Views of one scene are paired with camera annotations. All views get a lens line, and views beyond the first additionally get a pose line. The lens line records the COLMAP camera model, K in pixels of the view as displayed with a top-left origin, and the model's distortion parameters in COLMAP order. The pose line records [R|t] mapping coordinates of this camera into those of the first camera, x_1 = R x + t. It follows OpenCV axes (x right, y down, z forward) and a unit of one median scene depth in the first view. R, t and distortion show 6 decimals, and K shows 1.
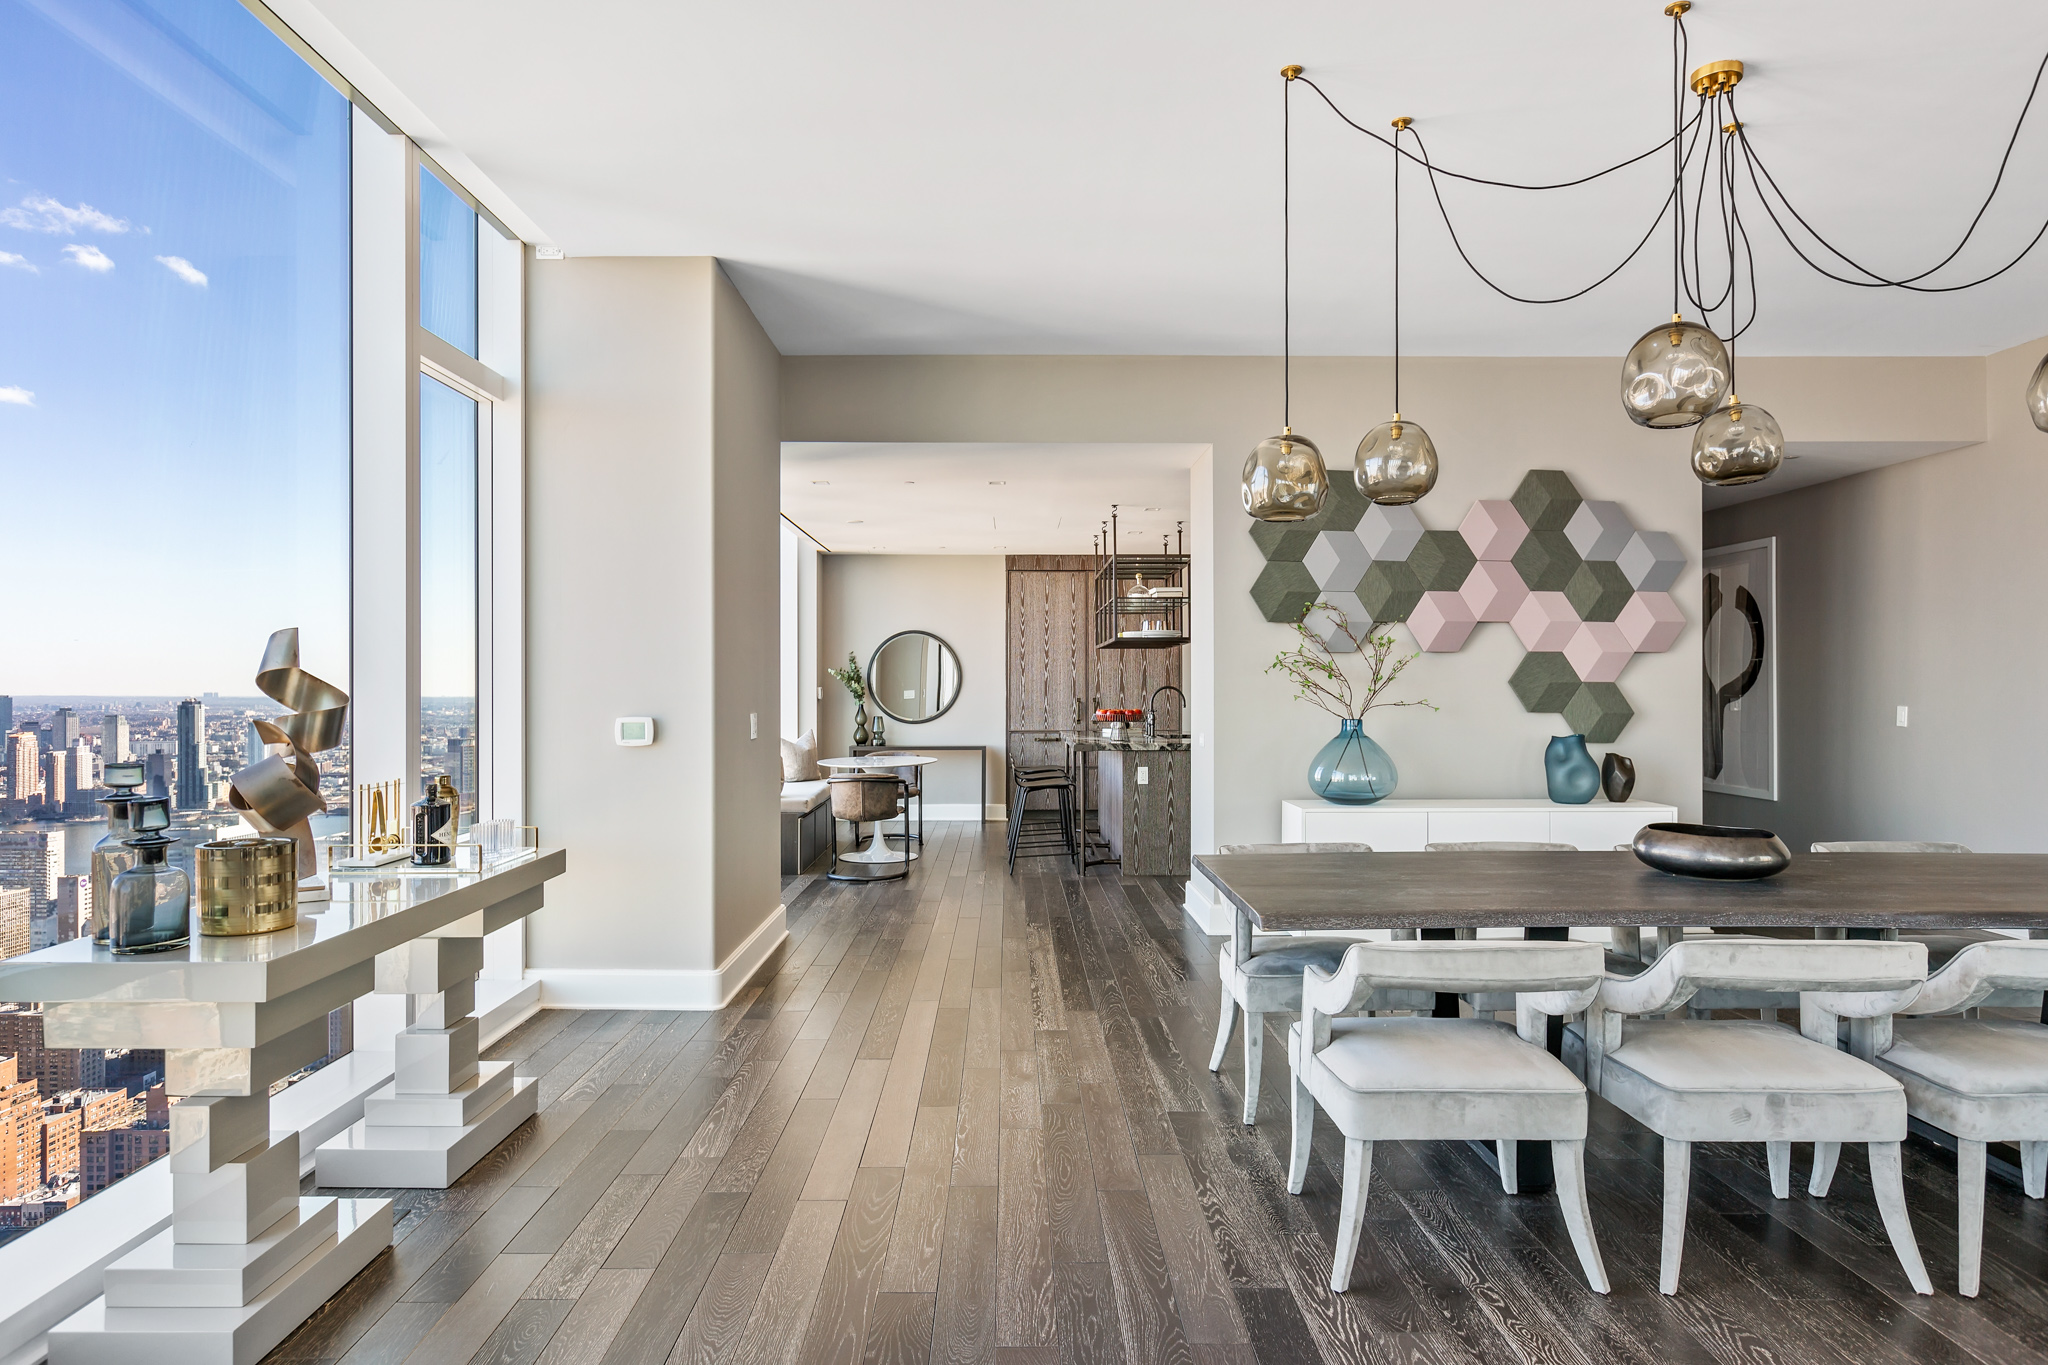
lens RADIAL K [[1197.6, 0, 1024.0], [0, 1197.6, 682.5], [0, 0, 1]] dist [0.003255, 0.000663]
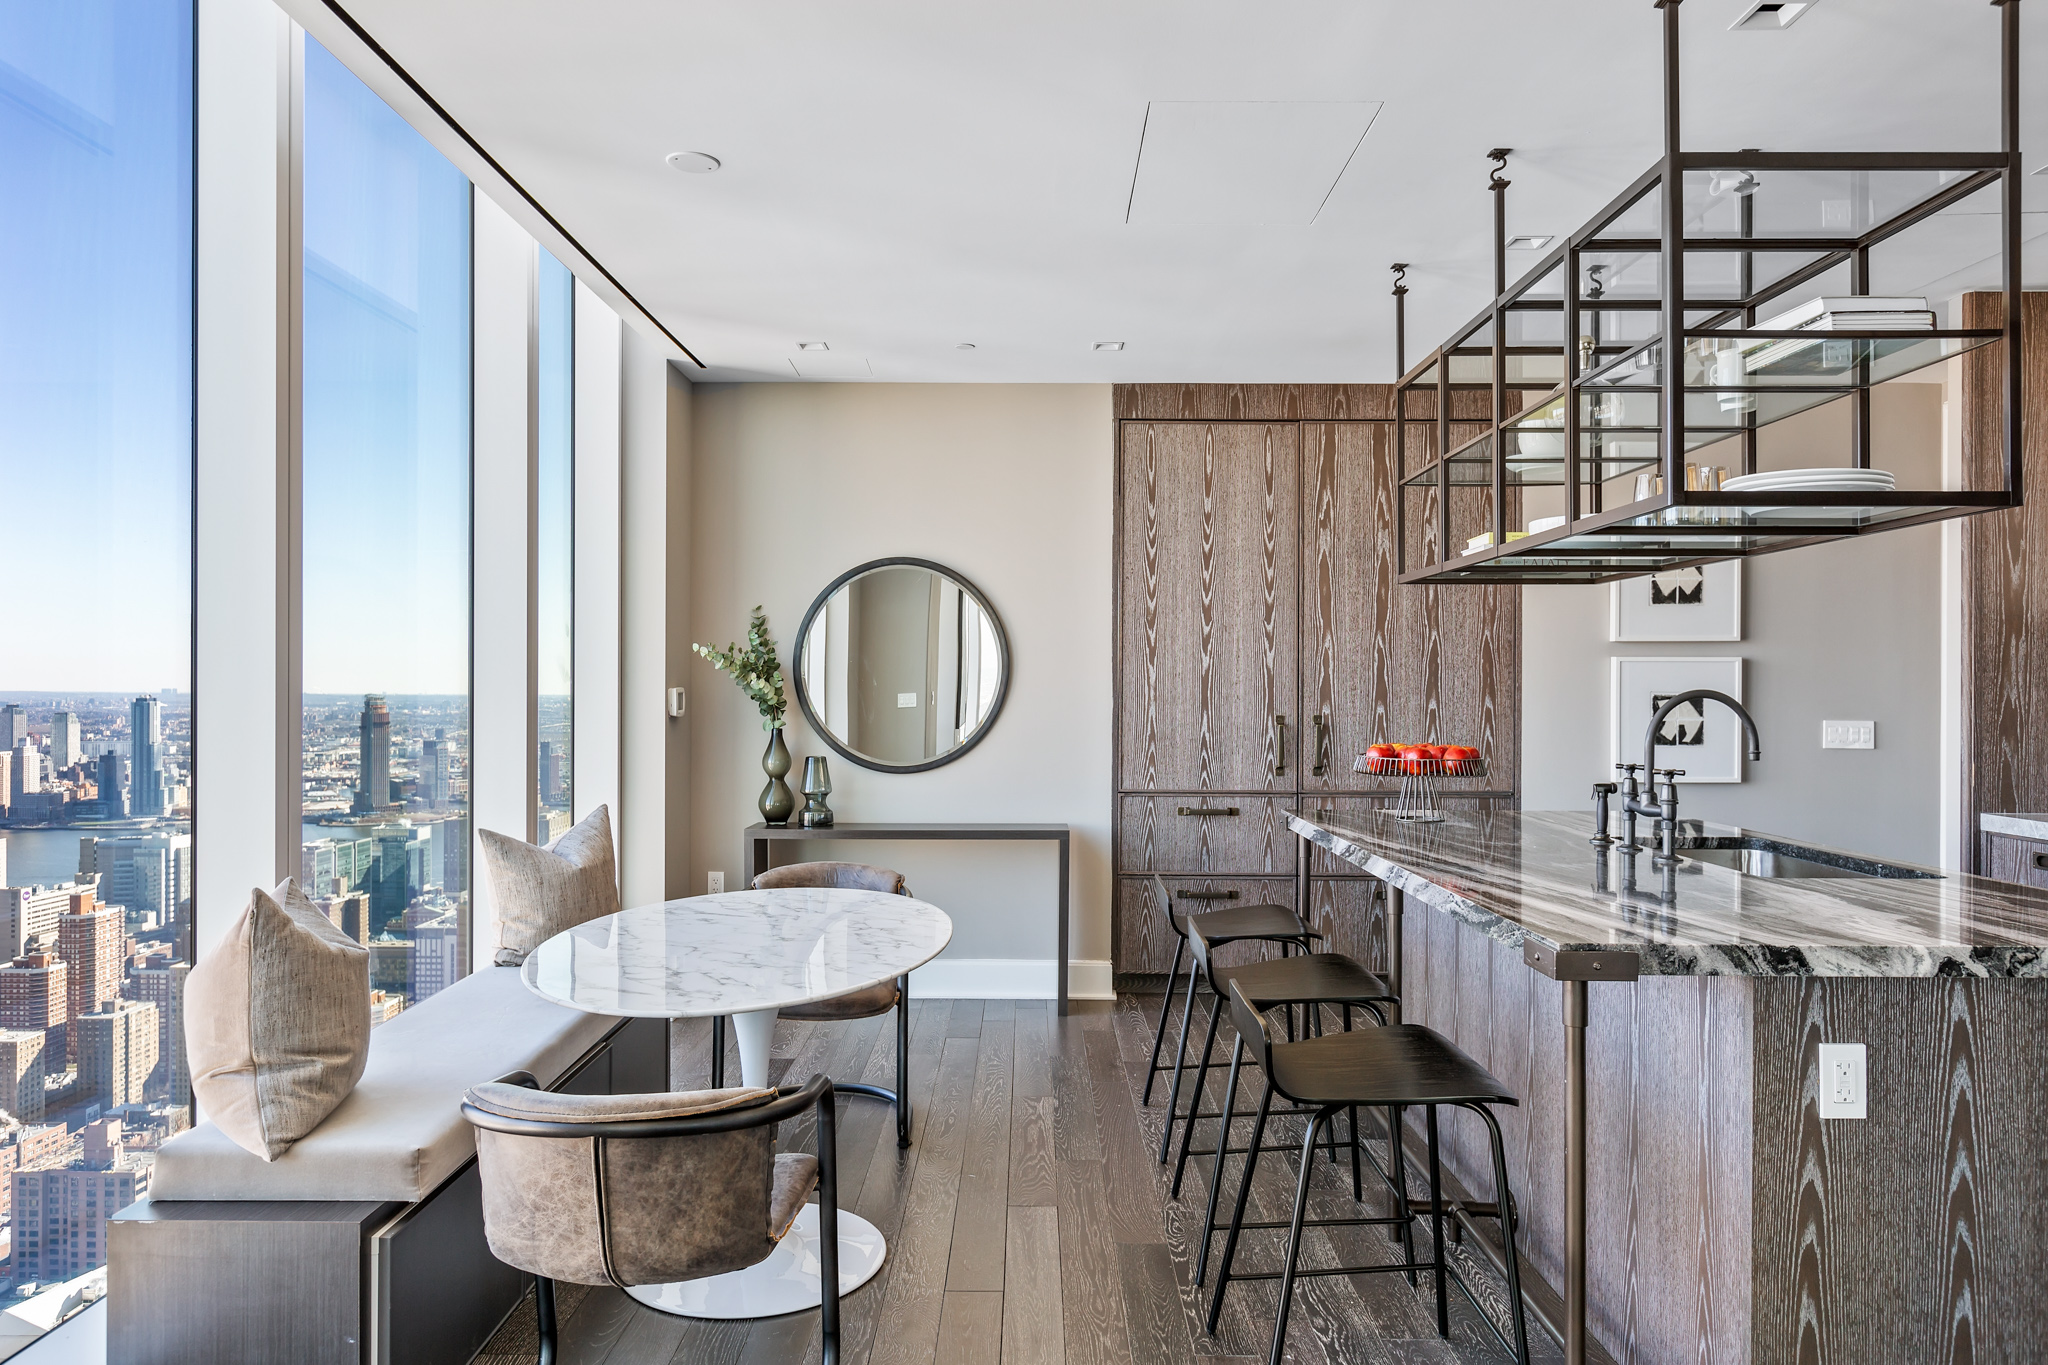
lens RADIAL K [[1331.1, 0, 1024.0], [0, 1331.1, 682.5], [0, 0, 1]] dist [-0.003837, -0.001037]
pose [[0.999756, 0.004155, -0.021705, -0.037456], [-0.004136, 0.999991, 0.000959, 0.001021], [0.021709, -0.000869, 0.999764, 0.528872]]
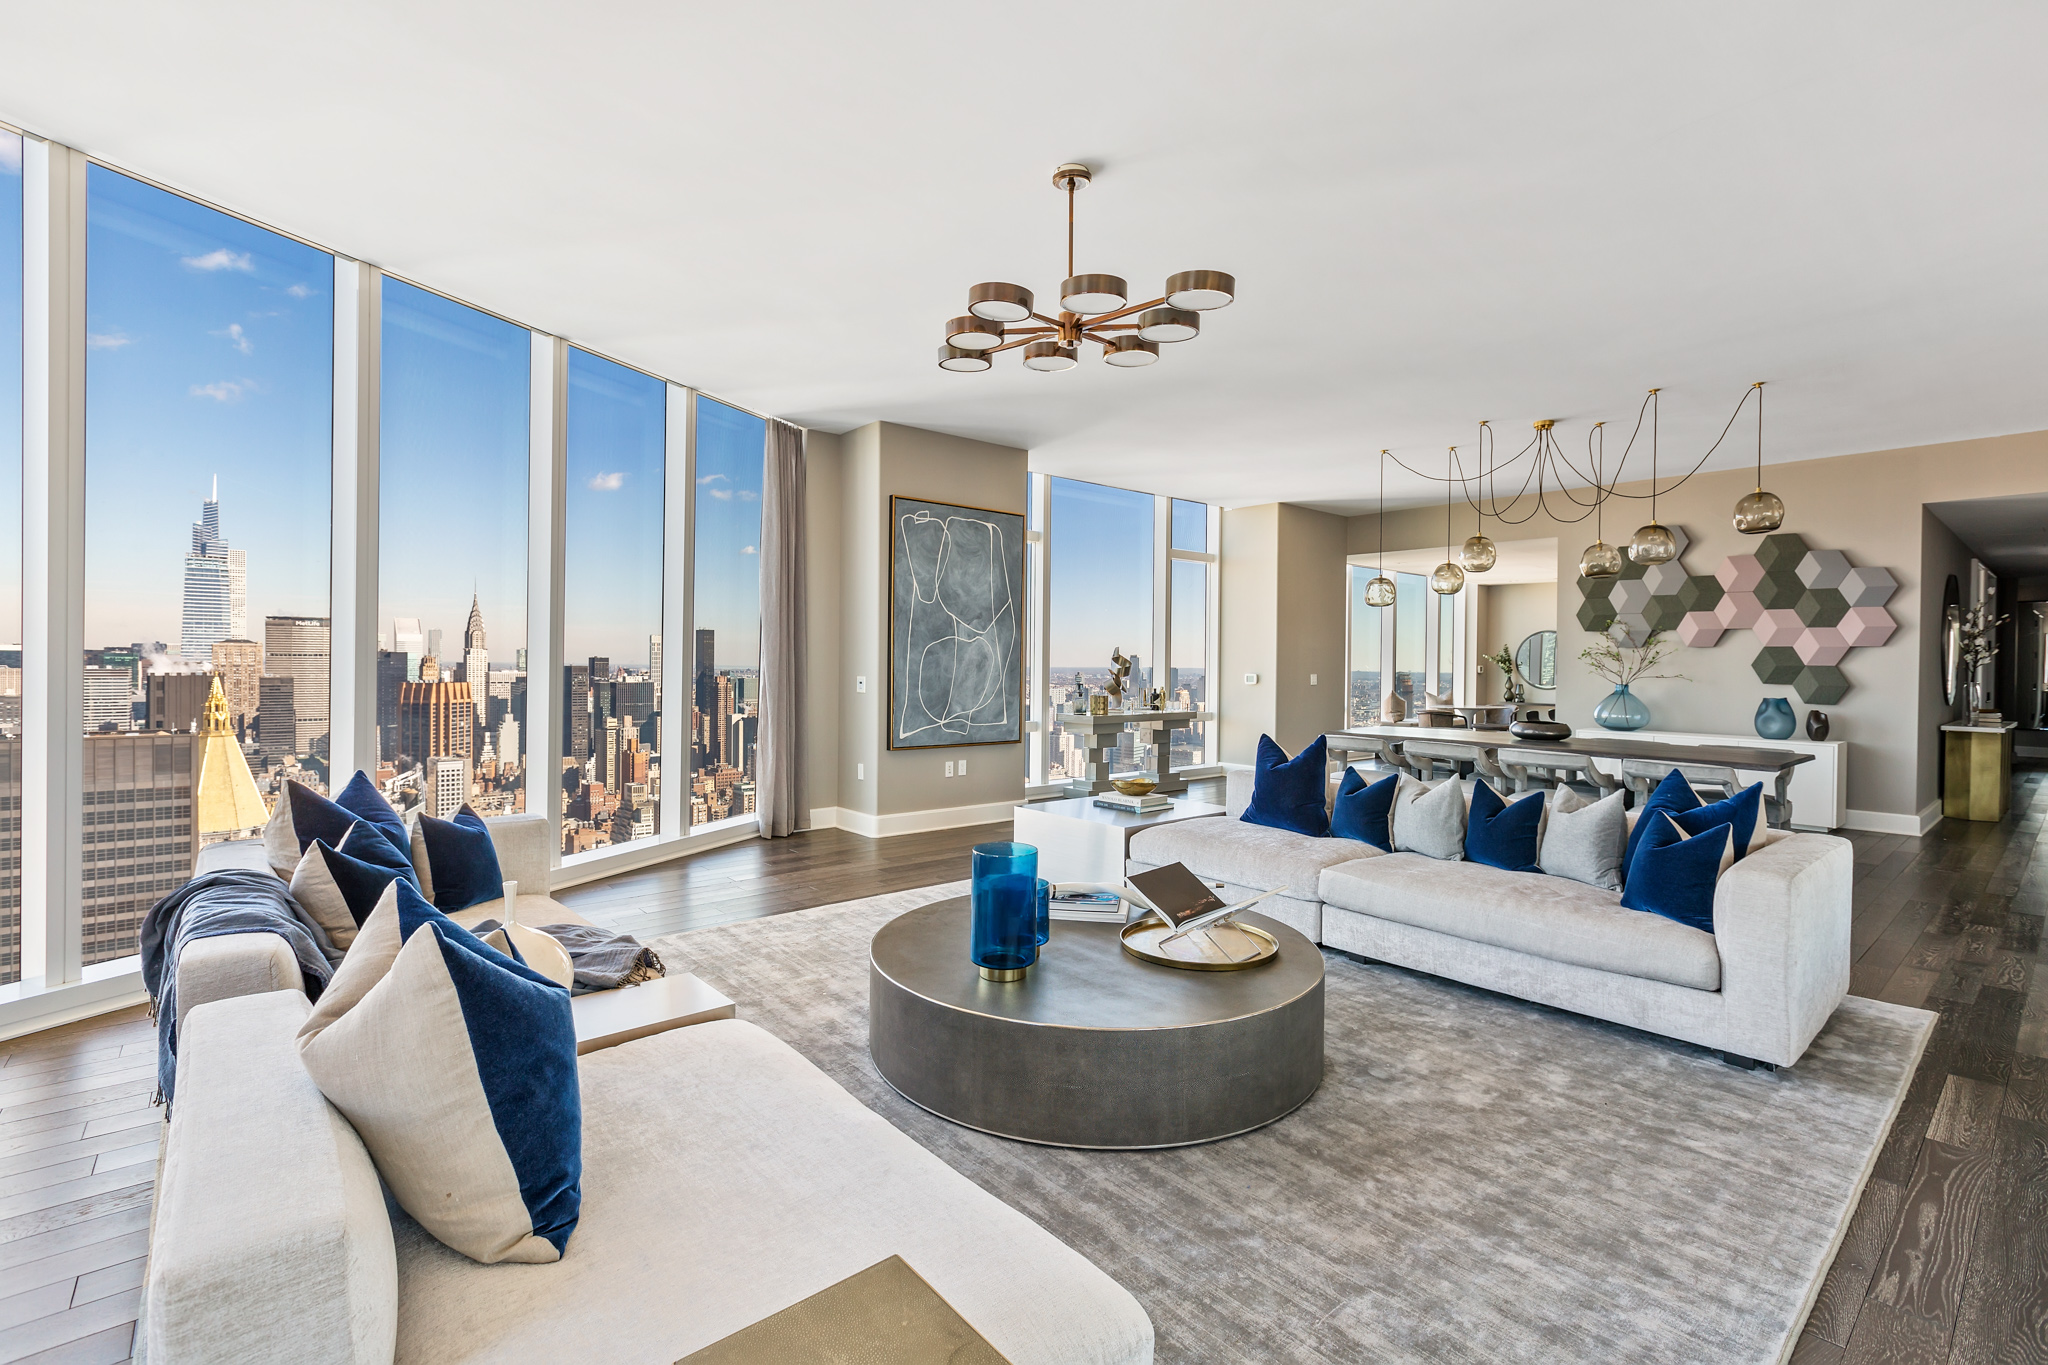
lens RADIAL K [[933.5, 0, 1024.0], [0, 933.5, 682.5], [0, 0, 1]] dist [0.000631, 0.000101]
pose [[0.642910, 0.023926, -0.765568, 0.417587], [-0.008138, 0.999669, 0.024408, 0.000321], [0.765899, -0.009462, 0.642891, -0.331155]]
